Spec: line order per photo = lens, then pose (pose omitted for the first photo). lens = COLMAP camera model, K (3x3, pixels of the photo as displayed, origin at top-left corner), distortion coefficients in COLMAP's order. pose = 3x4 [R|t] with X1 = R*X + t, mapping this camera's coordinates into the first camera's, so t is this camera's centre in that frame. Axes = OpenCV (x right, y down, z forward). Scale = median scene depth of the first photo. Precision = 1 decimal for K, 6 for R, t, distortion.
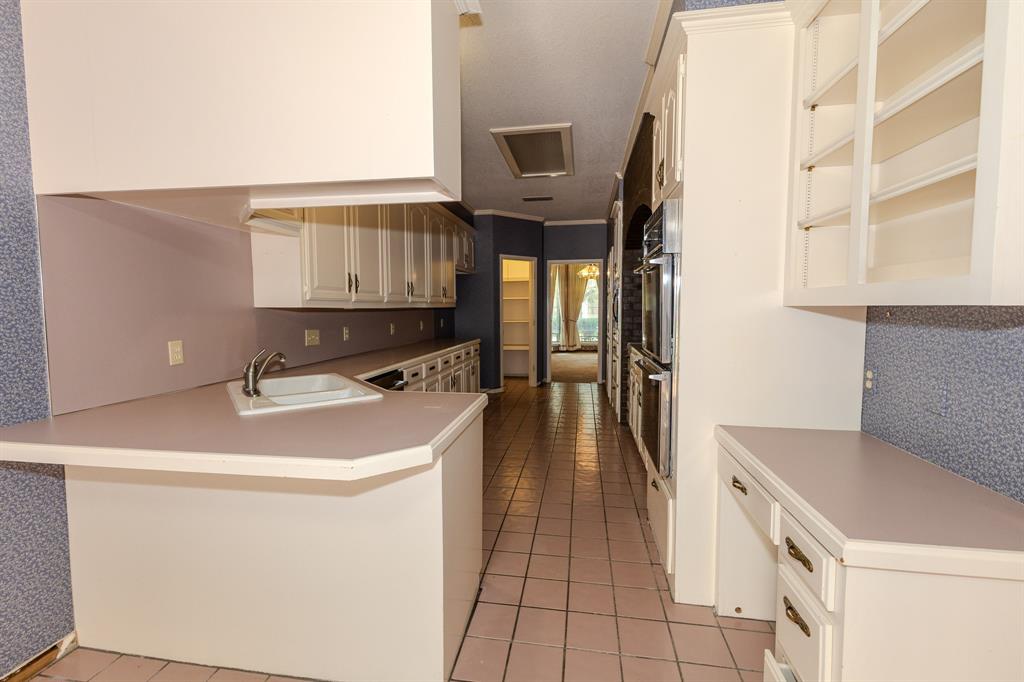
lens RADIAL K [[442.8, 0, 508.9], [0, 442.8, 335.6], [0, 0, 1]] dist [0.012492, -0.000101]
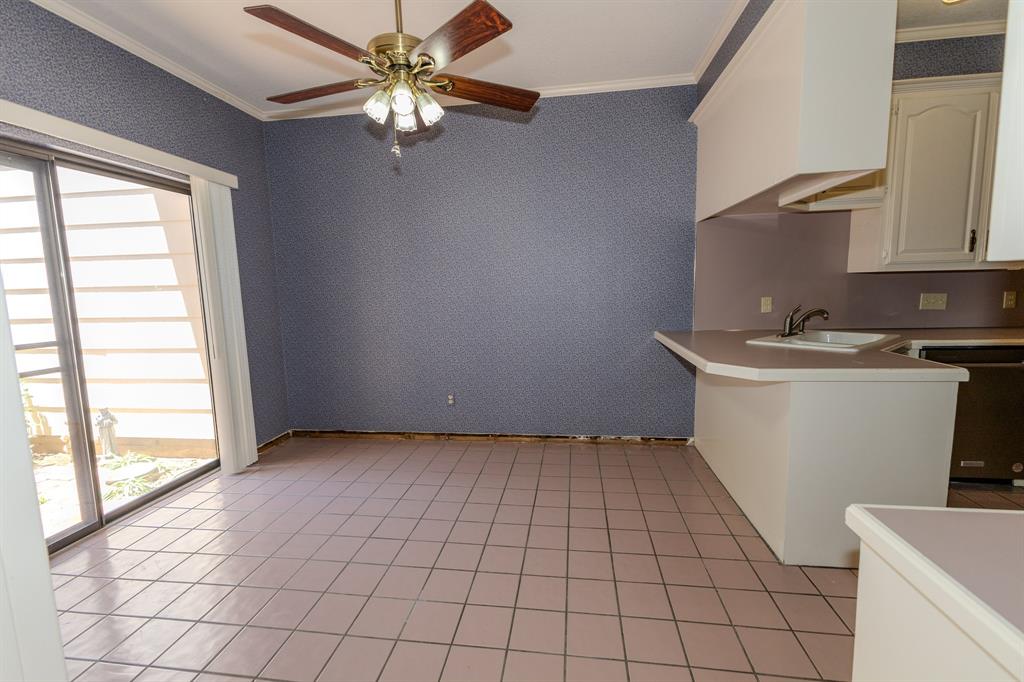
lens RADIAL K [[437.8, 0, 511.5], [0, 437.8, 338.0], [0, 0, 1]] dist [0.005366, -0.000815]
pose [[0.018307, 0.121865, -0.992378, 0.259386], [-0.037482, 0.991930, 0.121119, 0.000502], [0.999130, 0.034979, 0.022727, 0.032334]]
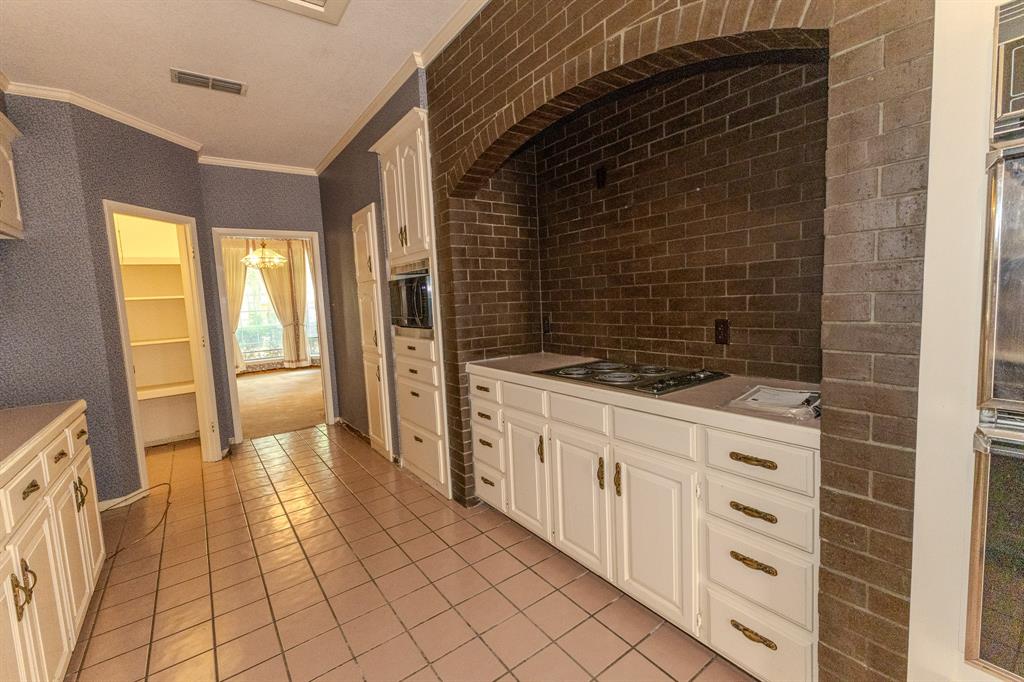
lens RADIAL K [[437.8, 0, 511.5], [0, 437.8, 338.0], [0, 0, 1]] dist [0.005366, -0.000815]
pose [[0.695823, -0.098091, 0.711483, -0.067202], [0.092970, 0.994596, 0.046199, -0.027245], [-0.712170, 0.034001, 0.701183, 0.415795]]
